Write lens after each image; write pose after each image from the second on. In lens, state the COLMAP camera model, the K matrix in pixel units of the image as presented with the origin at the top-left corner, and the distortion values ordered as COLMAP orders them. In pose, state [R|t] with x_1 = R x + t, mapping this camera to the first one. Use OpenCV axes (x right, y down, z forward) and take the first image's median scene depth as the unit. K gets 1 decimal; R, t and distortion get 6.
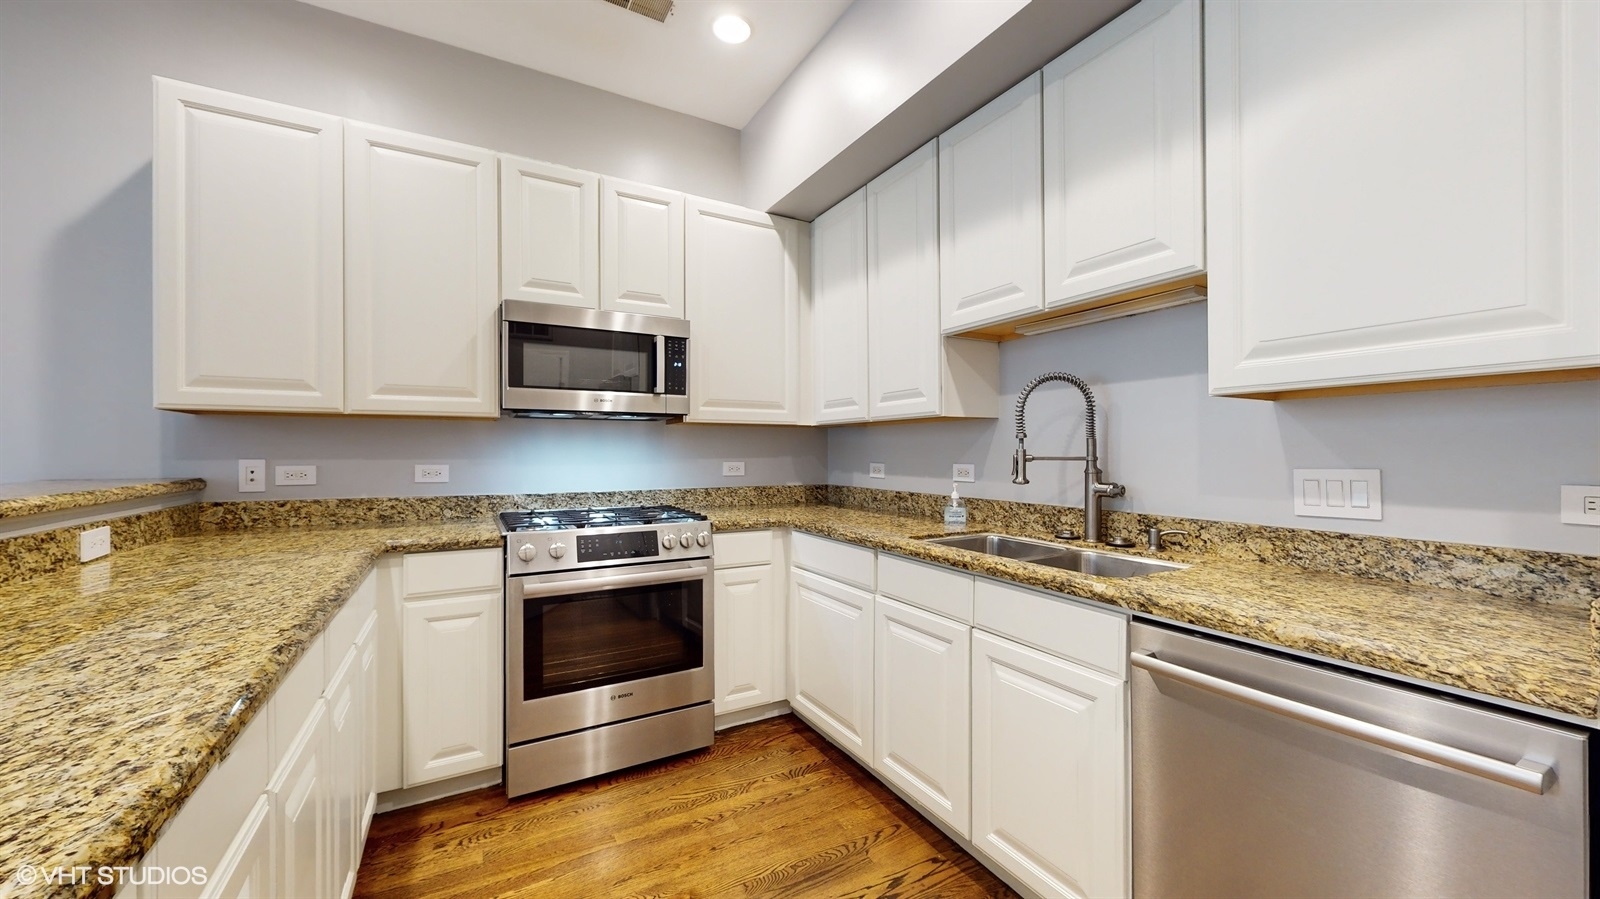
lens RADIAL K [[589.1, 0, 802.2], [0, 589.1, 444.8], [0, 0, 1]] dist [-0.000375, -0.000367]
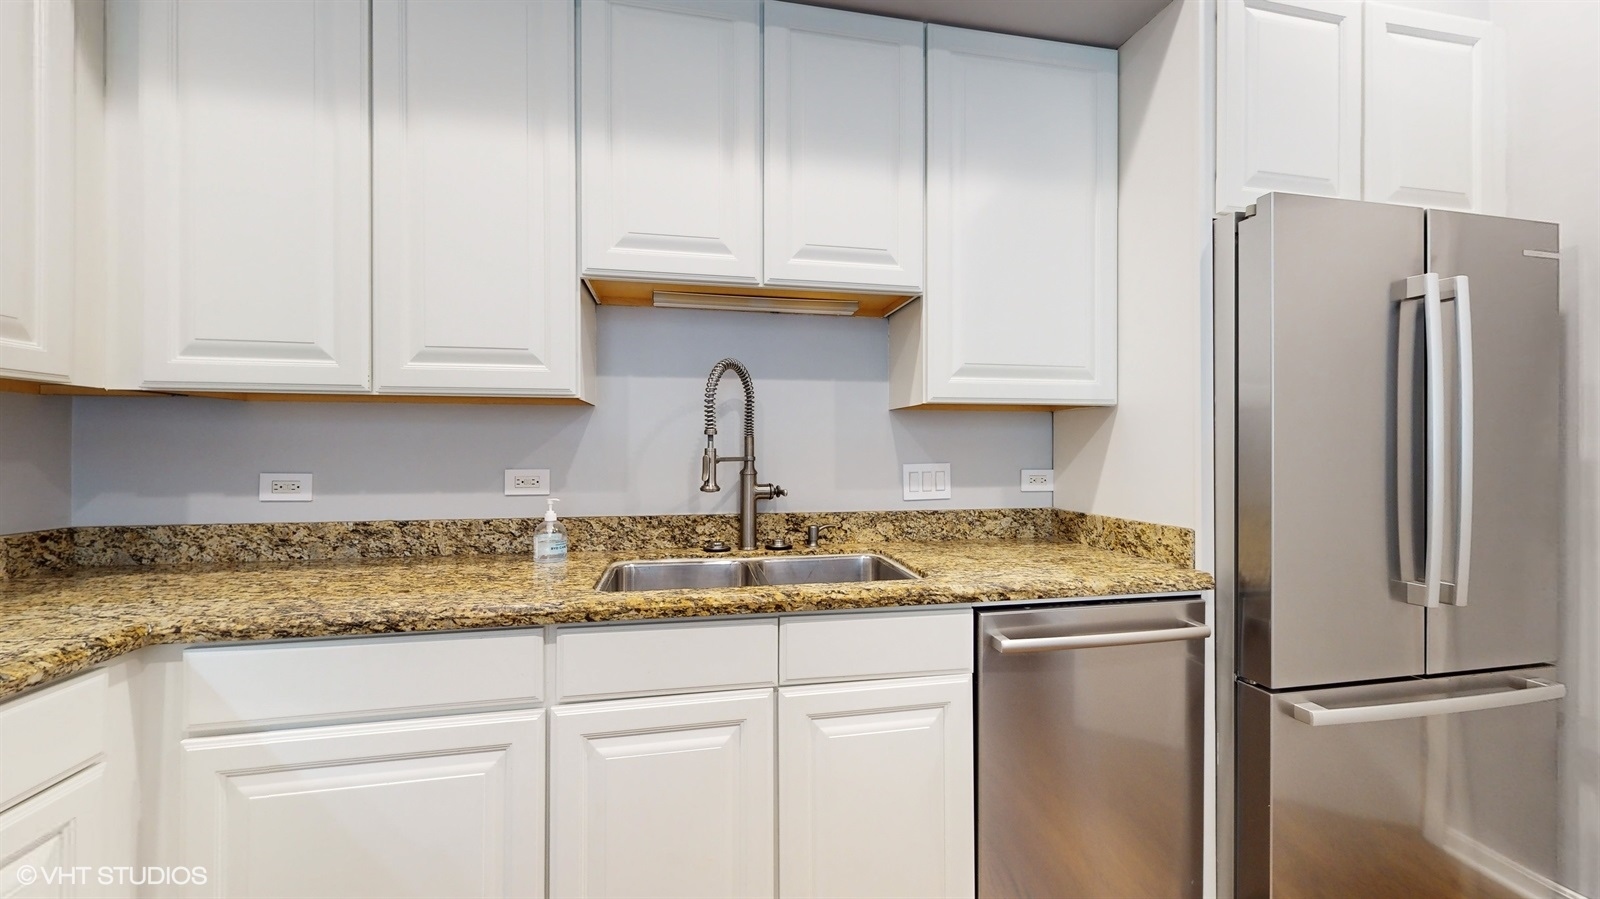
lens RADIAL K [[589.1, 0, 802.2], [0, 589.1, 444.8], [0, 0, 1]] dist [-0.000375, -0.000367]
pose [[0.314730, 0.006159, 0.949161, -0.328609], [-0.011272, 0.999933, -0.002751, 0.003255], [-0.949114, -0.009834, 0.314778, 0.589530]]
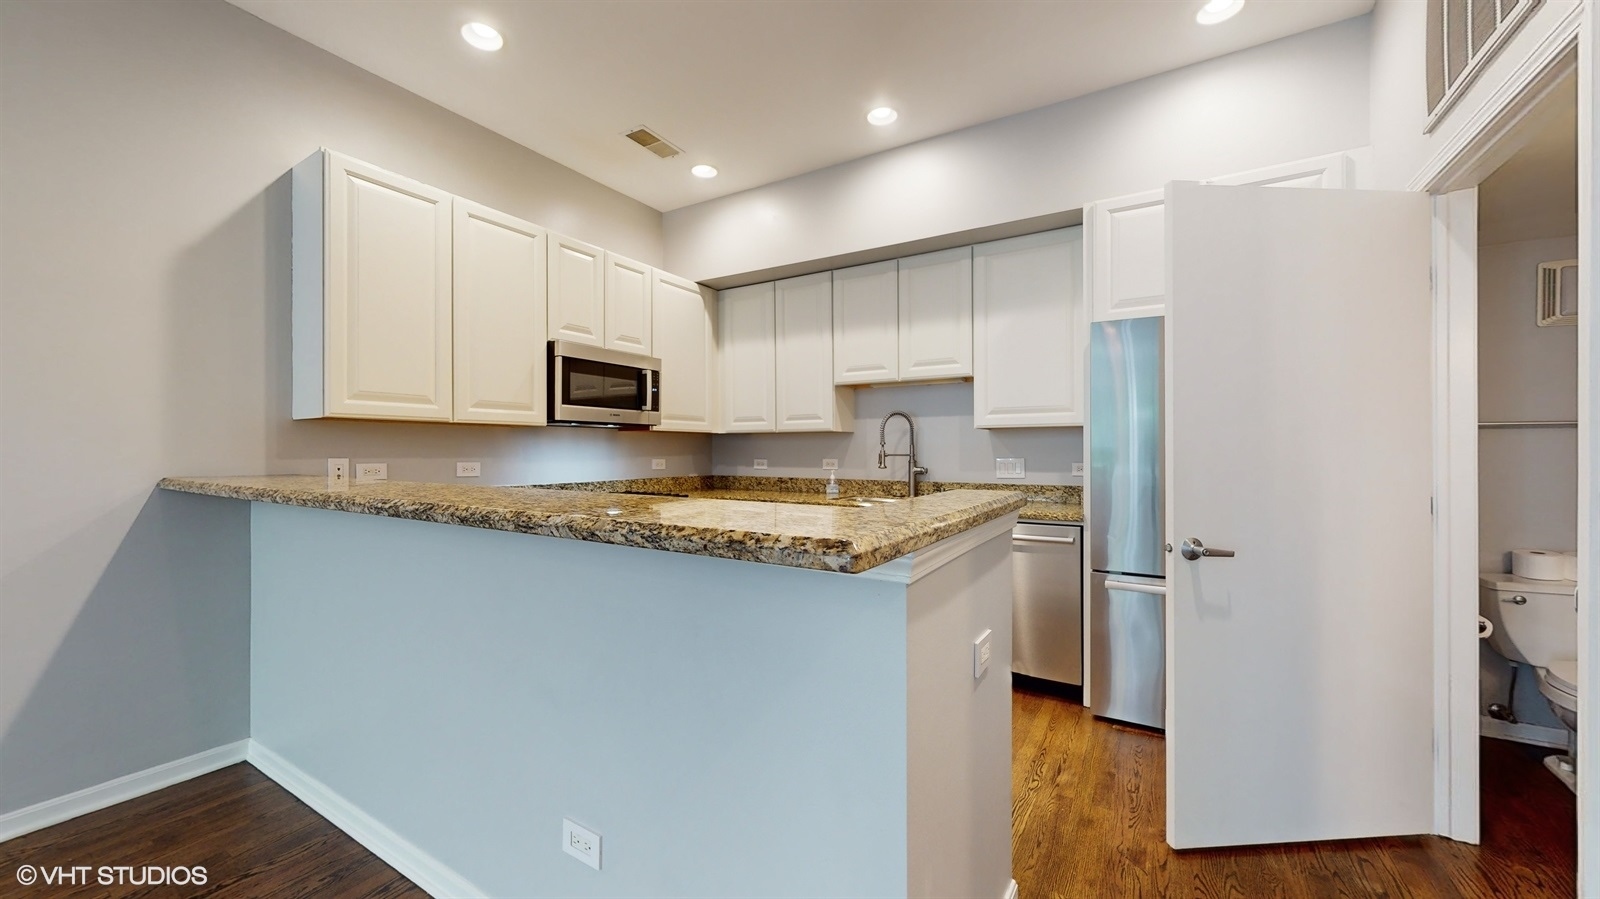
lens RADIAL K [[589.1, 0, 802.2], [0, 589.1, 444.8], [0, 0, 1]] dist [-0.000375, -0.000367]
pose [[0.872607, 0.005189, 0.488396, -0.743331], [-0.005573, 0.999984, -0.000667, -0.007227], [-0.488392, -0.002140, 0.872622, -0.510570]]
